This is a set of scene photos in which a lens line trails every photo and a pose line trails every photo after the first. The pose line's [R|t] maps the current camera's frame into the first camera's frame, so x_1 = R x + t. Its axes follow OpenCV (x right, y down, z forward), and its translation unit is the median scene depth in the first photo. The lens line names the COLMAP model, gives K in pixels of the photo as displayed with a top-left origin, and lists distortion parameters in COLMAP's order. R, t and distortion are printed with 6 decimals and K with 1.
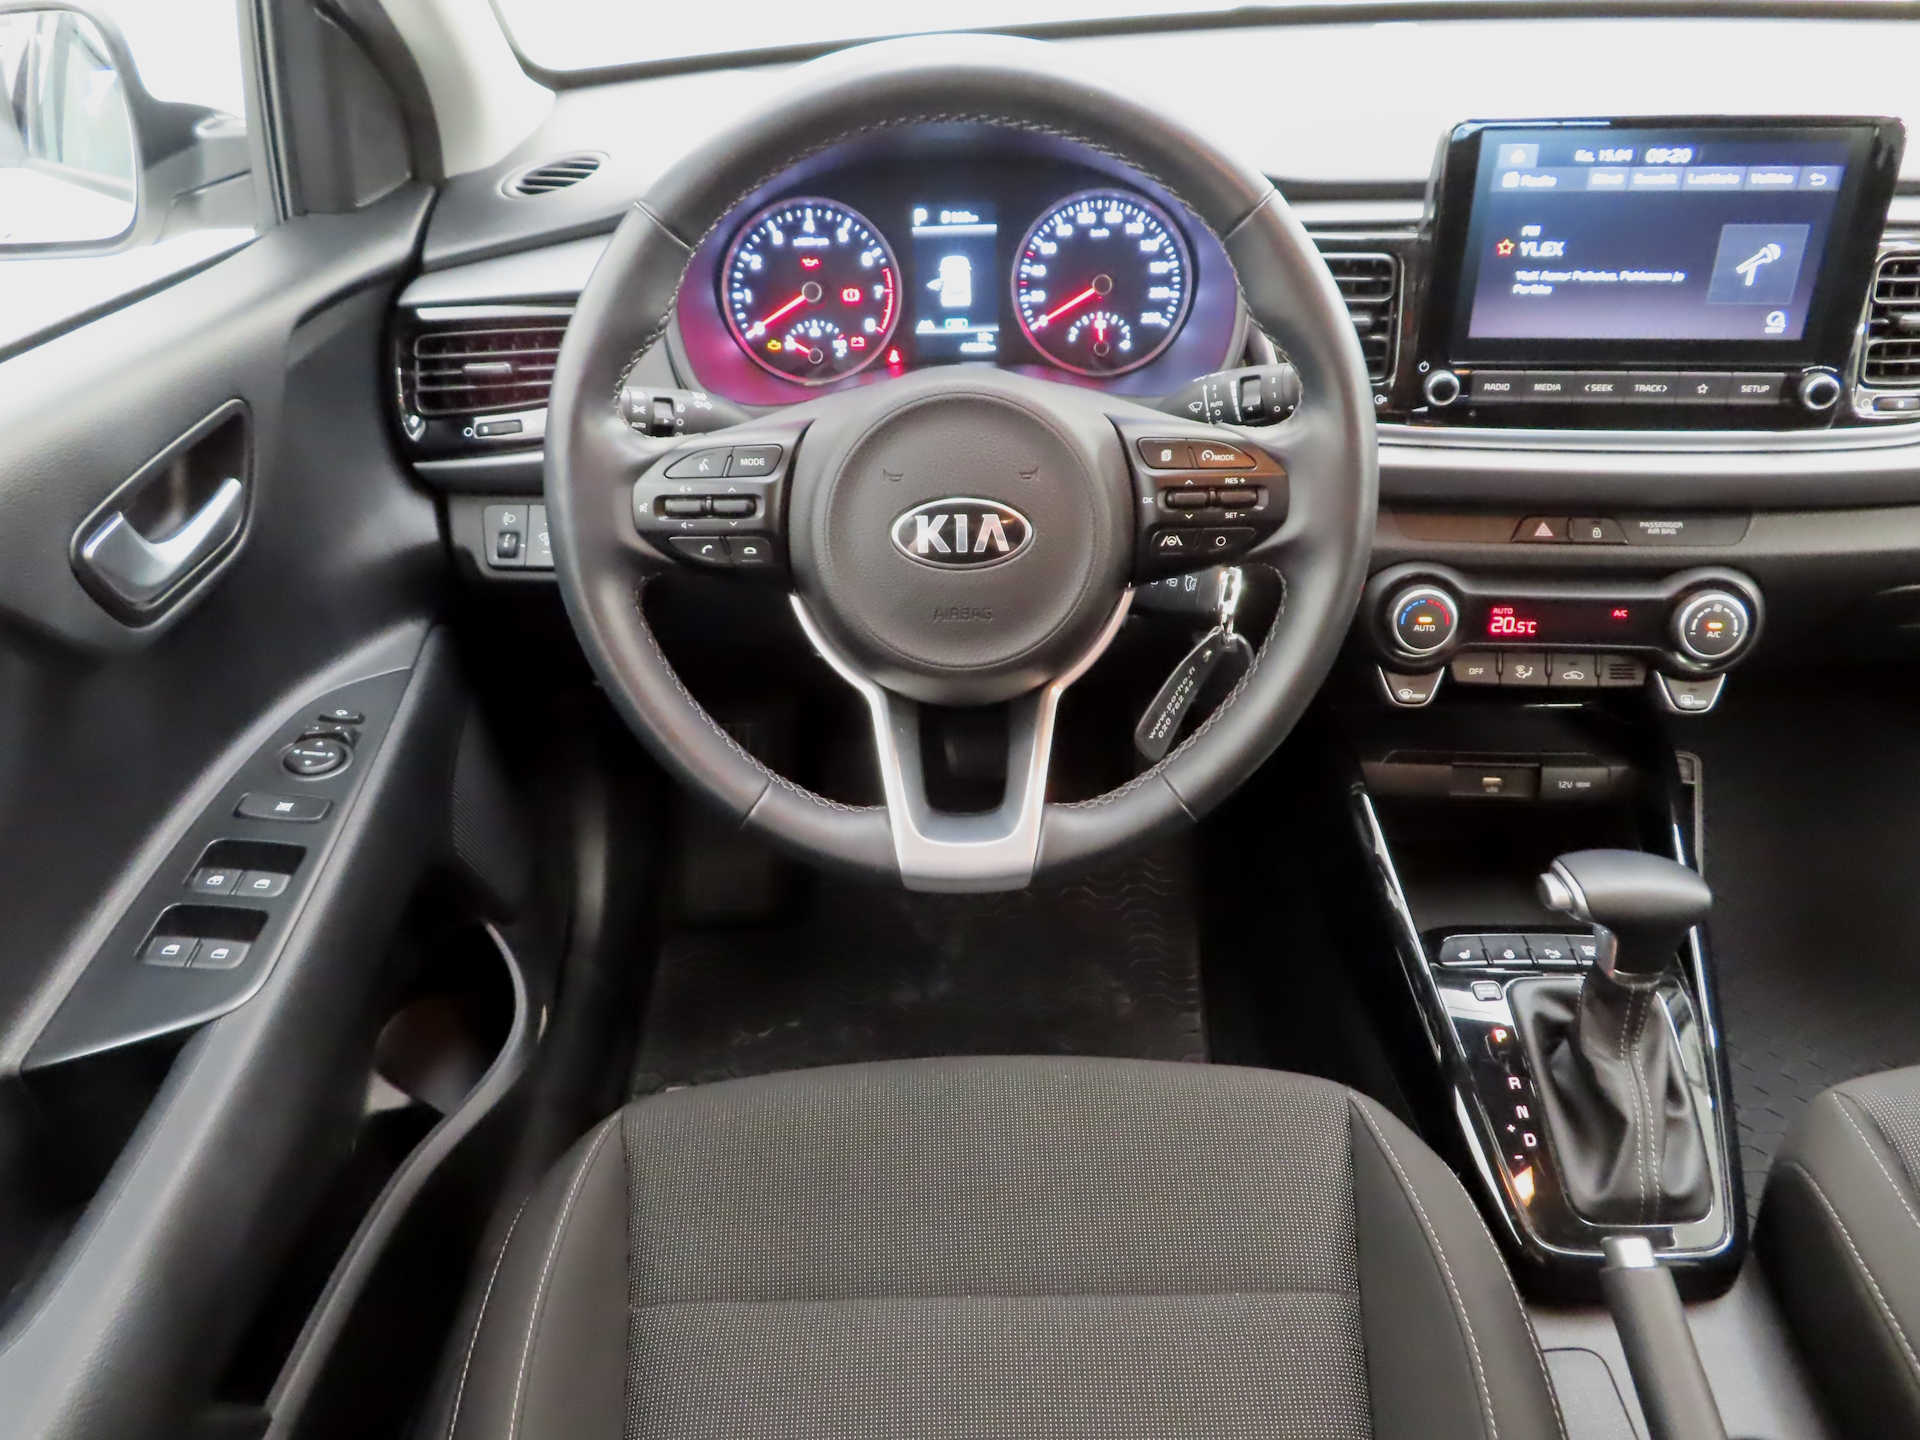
lens RADIAL K [[1386.0, 0, 960.0], [0, 1386.0, 720.0], [0, 0, 1]] dist [-0.008052, 0.006511]
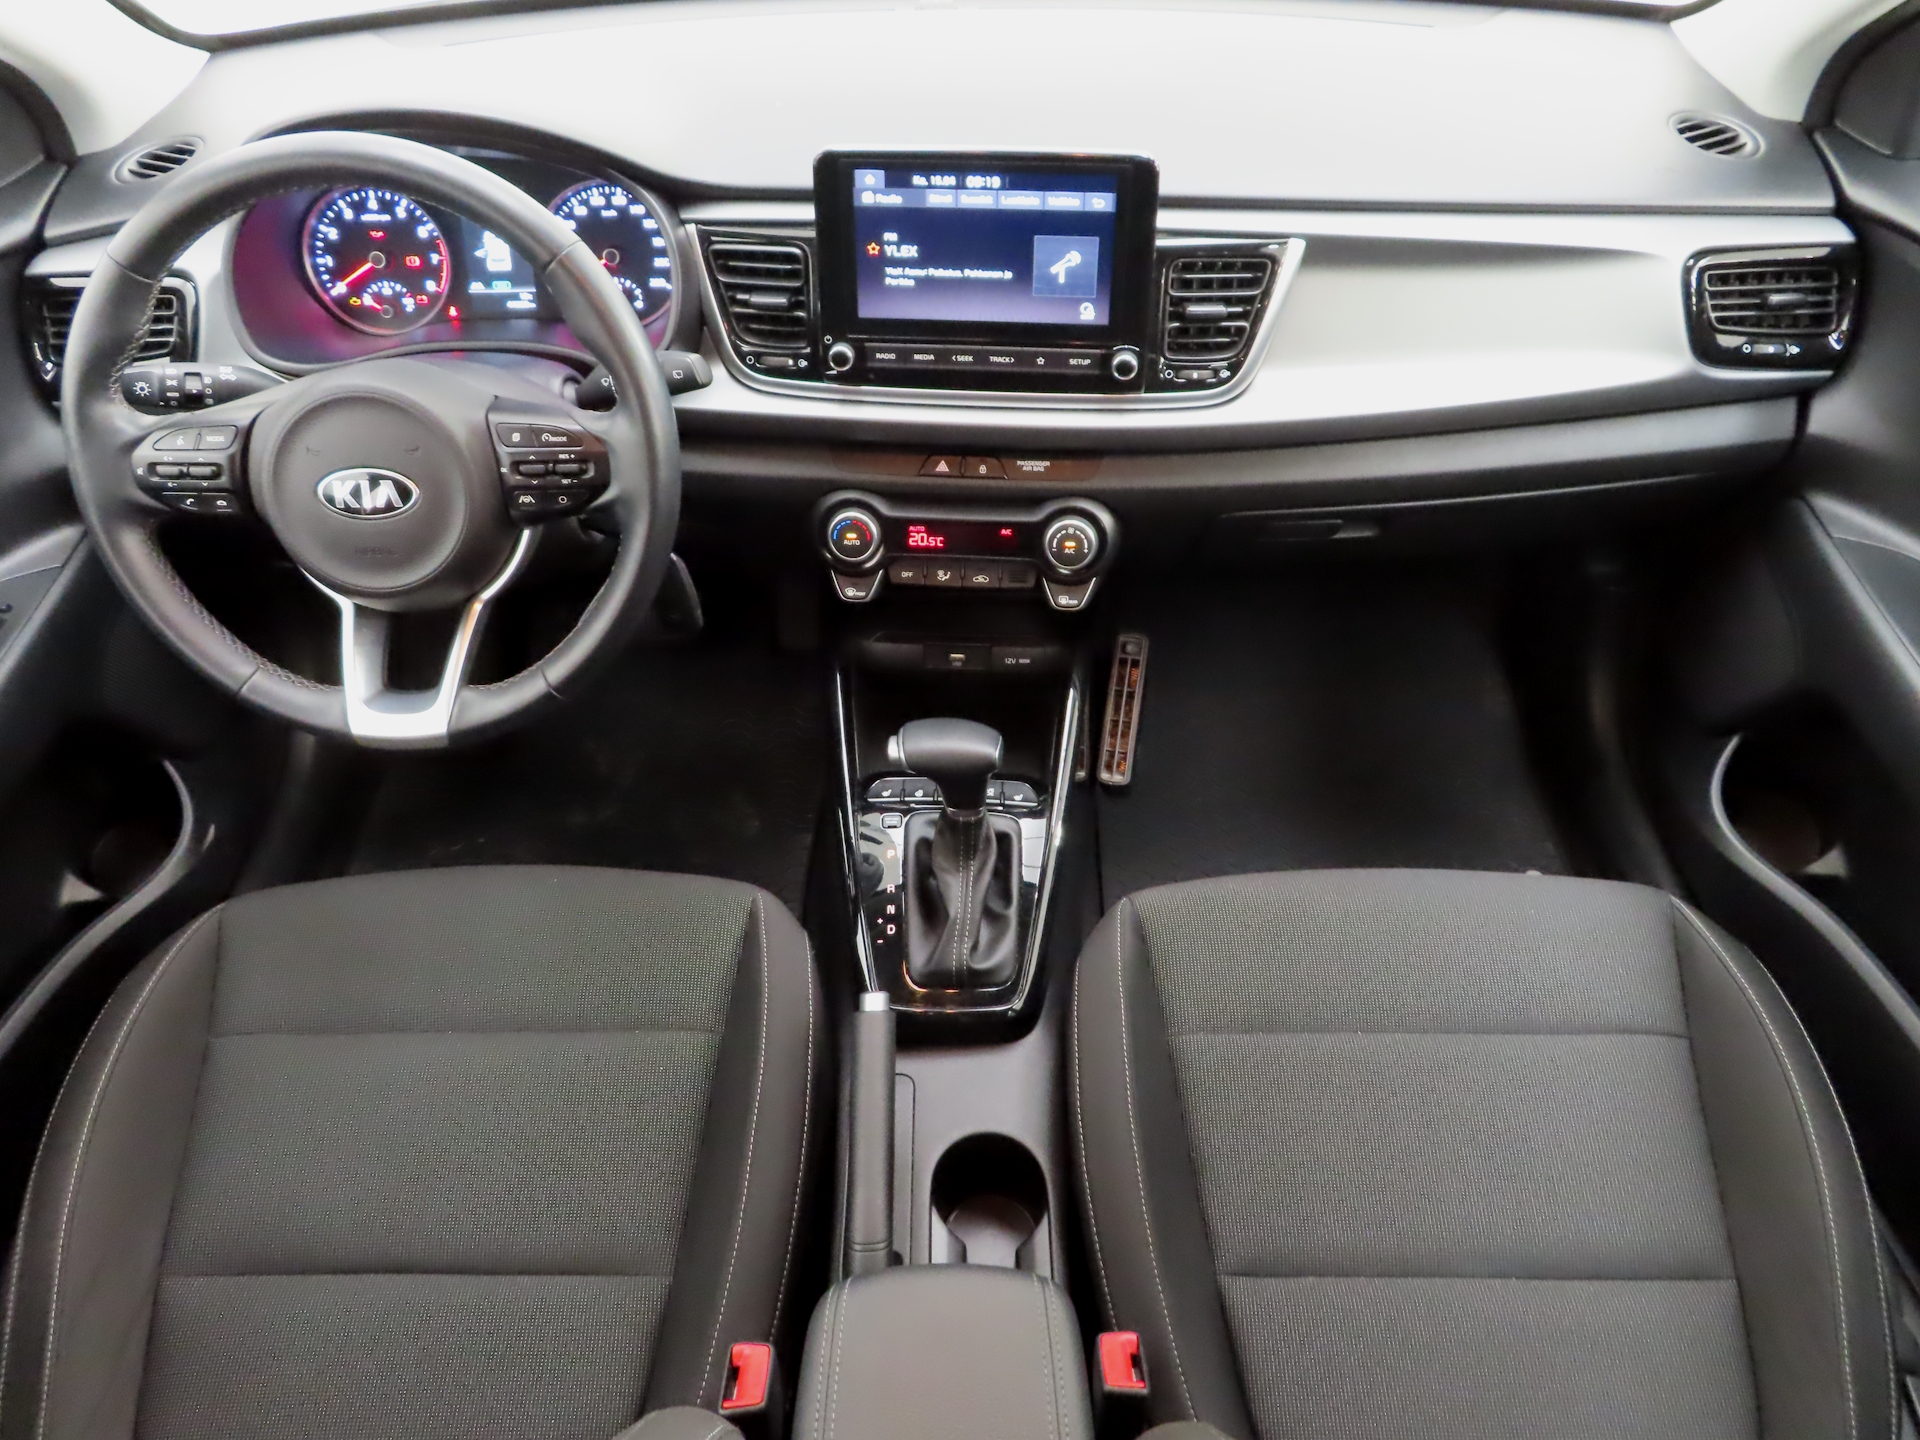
lens RADIAL K [[1386.0, 0, 960.0], [0, 1386.0, 720.0], [0, 0, 1]] dist [-0.008052, 0.006511]
pose [[0.999915, 0.010006, 0.008418, 0.430340], [-0.011002, 0.991698, 0.128115, -0.069297], [-0.007067, -0.128197, 0.991724, -0.297693]]
